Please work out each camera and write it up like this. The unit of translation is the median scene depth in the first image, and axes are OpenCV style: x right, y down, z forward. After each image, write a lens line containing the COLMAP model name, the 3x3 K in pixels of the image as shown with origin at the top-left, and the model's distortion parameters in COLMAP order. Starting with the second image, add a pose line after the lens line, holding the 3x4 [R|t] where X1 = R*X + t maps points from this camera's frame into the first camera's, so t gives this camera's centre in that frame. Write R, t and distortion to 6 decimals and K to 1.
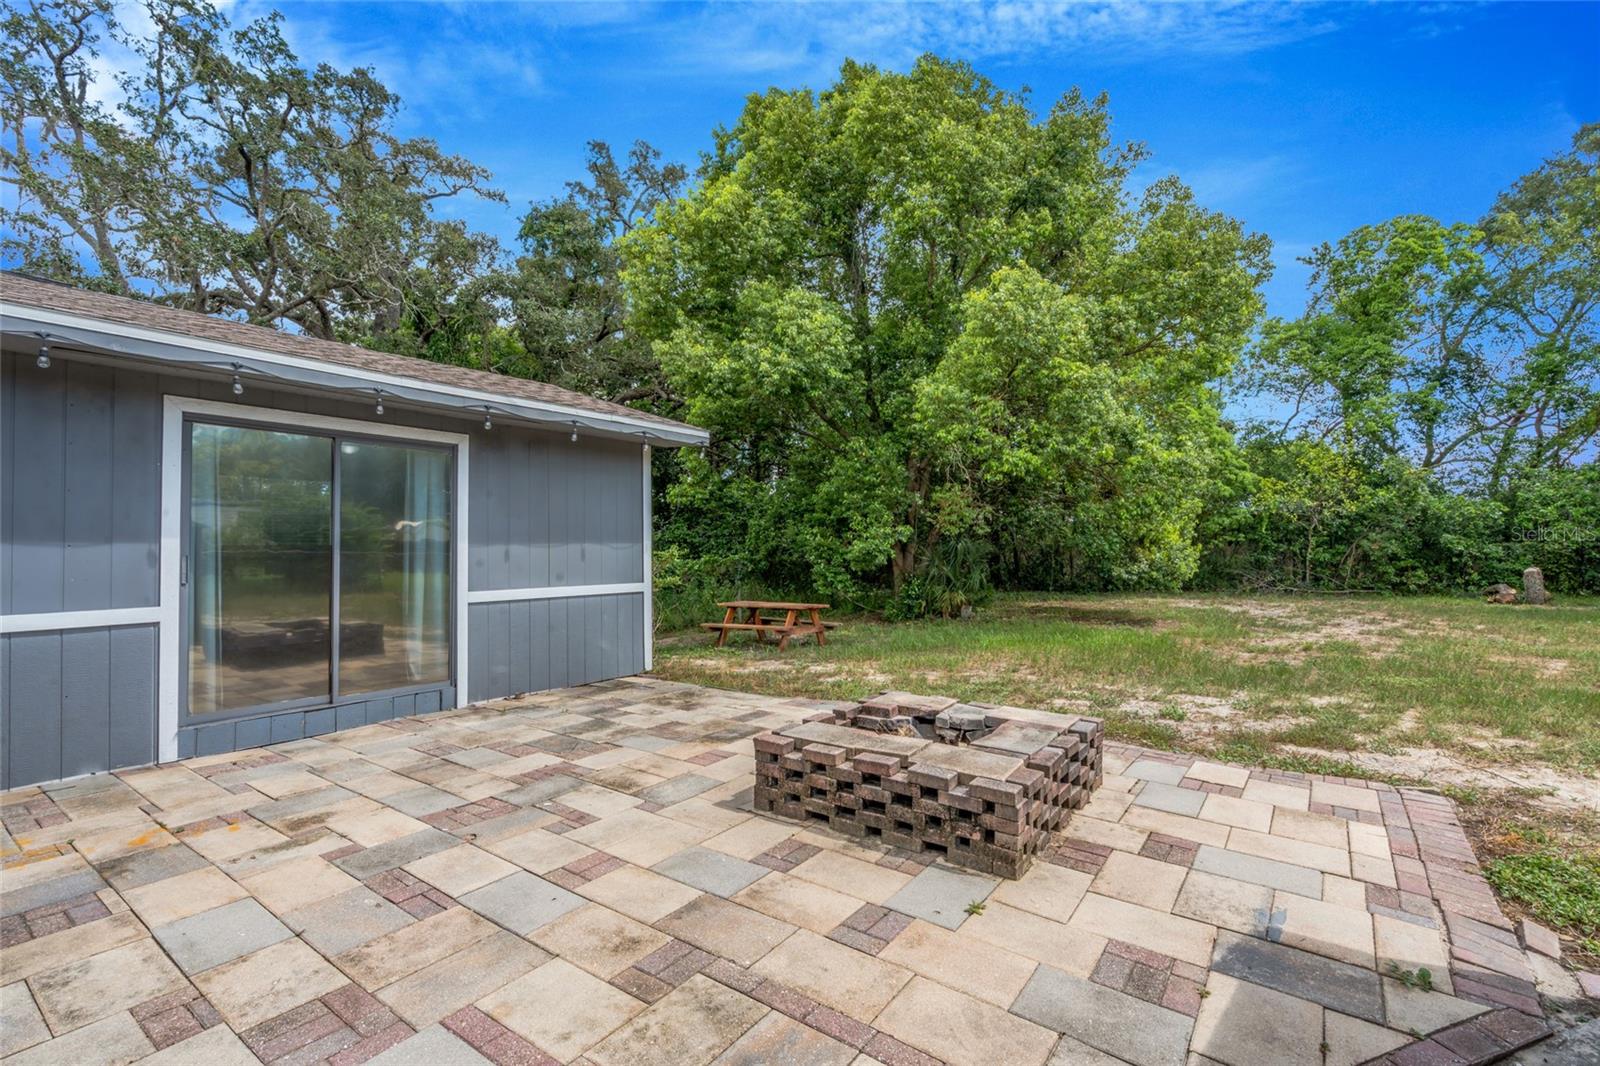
lens RADIAL K [[713.3, 0, 829.6], [0, 713.3, 540.7], [0, 0, 1]] dist [-0.002648, -0.000090]
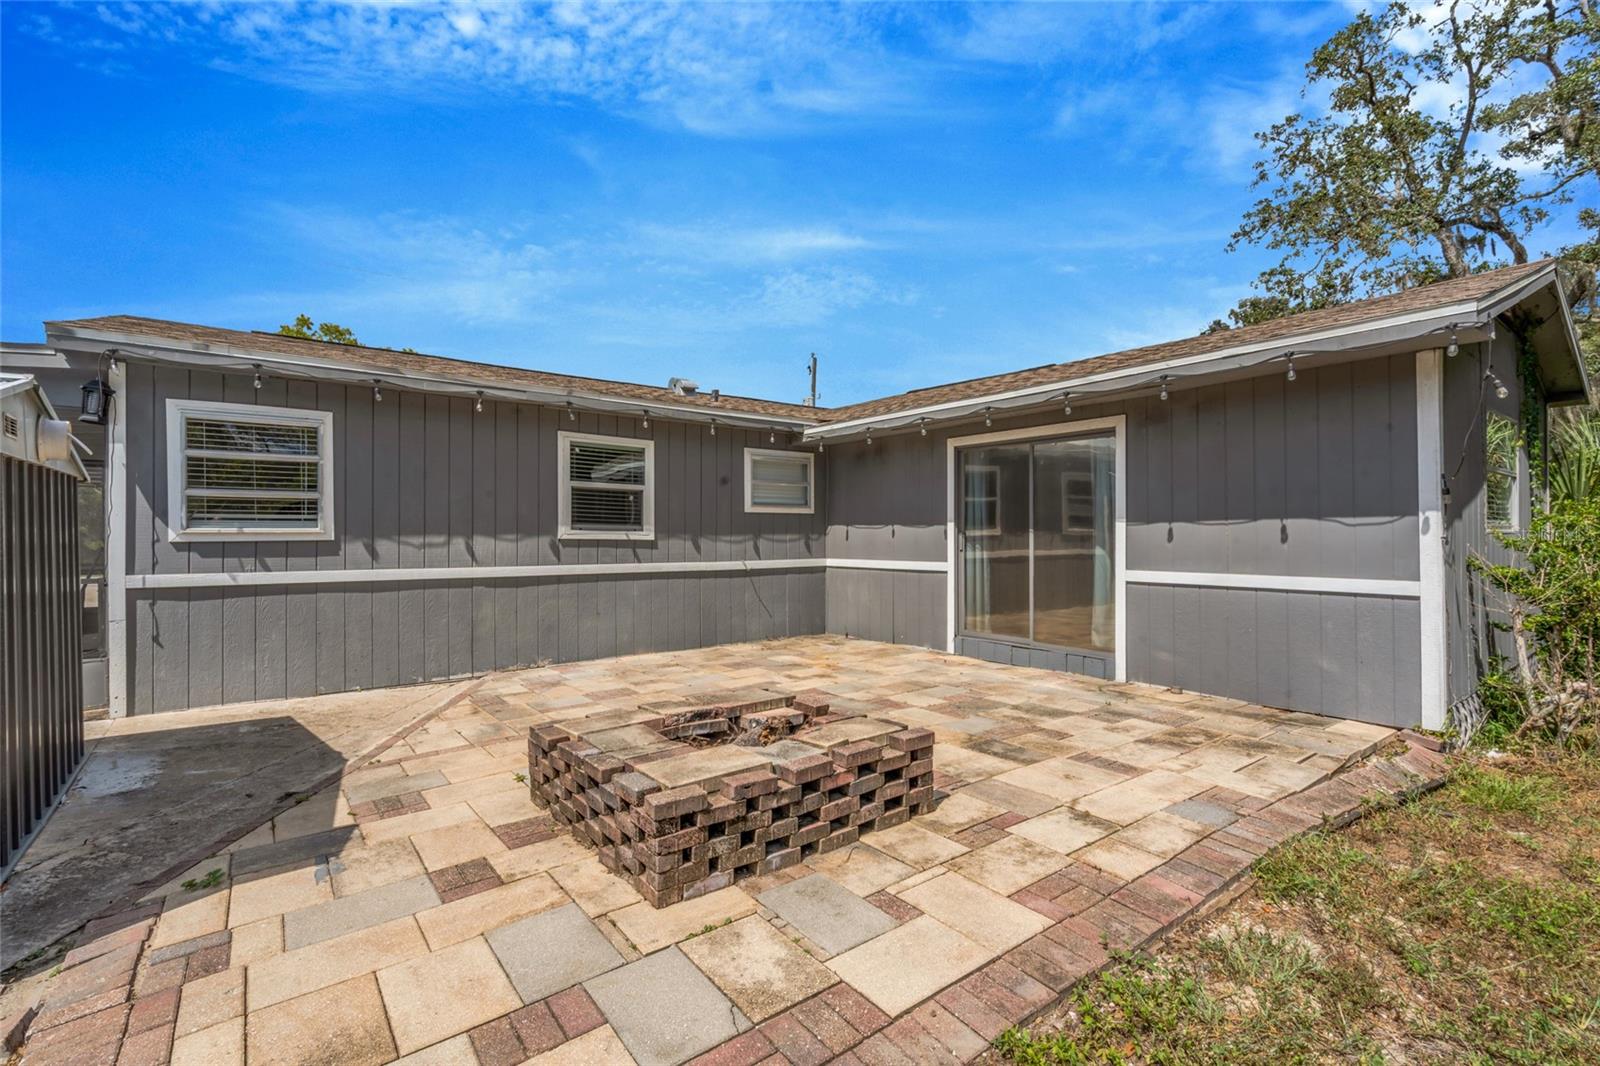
lens RADIAL K [[713.3, 0, 804.2], [0, 713.3, 534.2], [0, 0, 1]] dist [-0.002648, -0.000090]
pose [[-0.298494, 0.011328, -0.954344, 0.833090], [0.012032, 0.999895, 0.008105, 0.008622], [0.954336, -0.009063, -0.298599, 1.174099]]
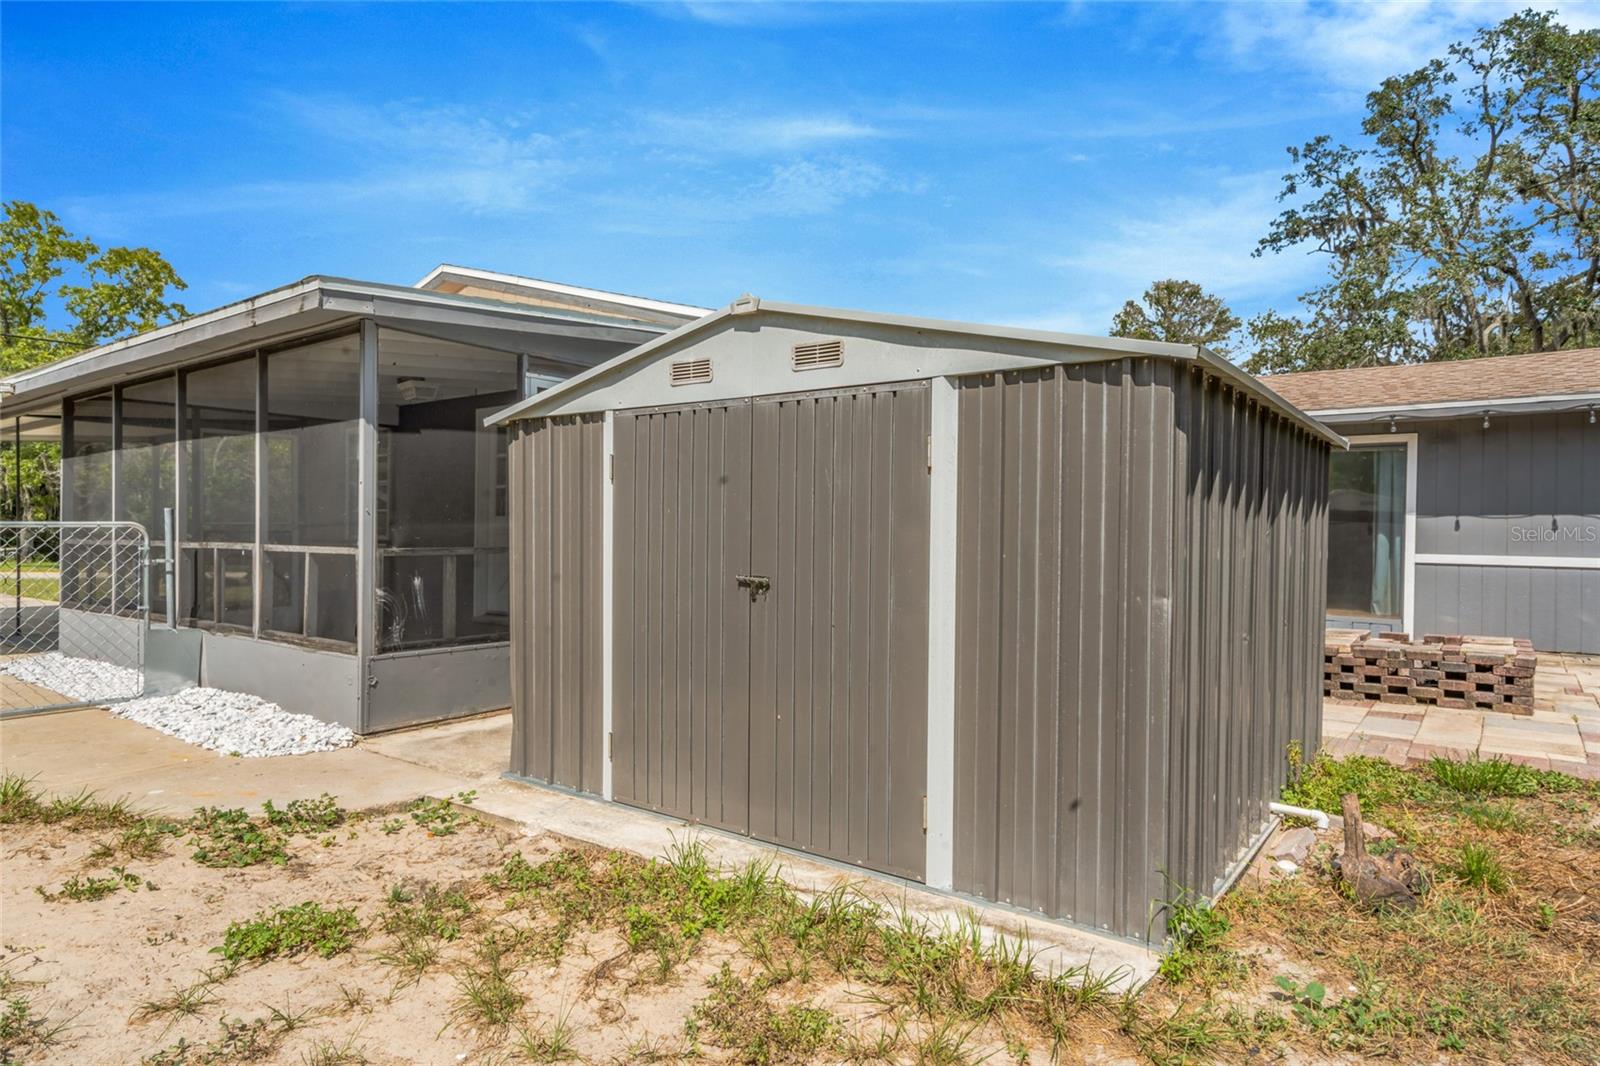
lens RADIAL K [[910.2, 0, 801.3], [0, 910.2, 536.5], [0, 0, 1]] dist [0.006964, 0.002148]
pose [[-0.027473, 0.020463, -0.999413, 1.633528], [-0.001375, 0.999789, 0.020508, 0.010722], [0.999622, 0.001938, -0.027439, -0.112408]]
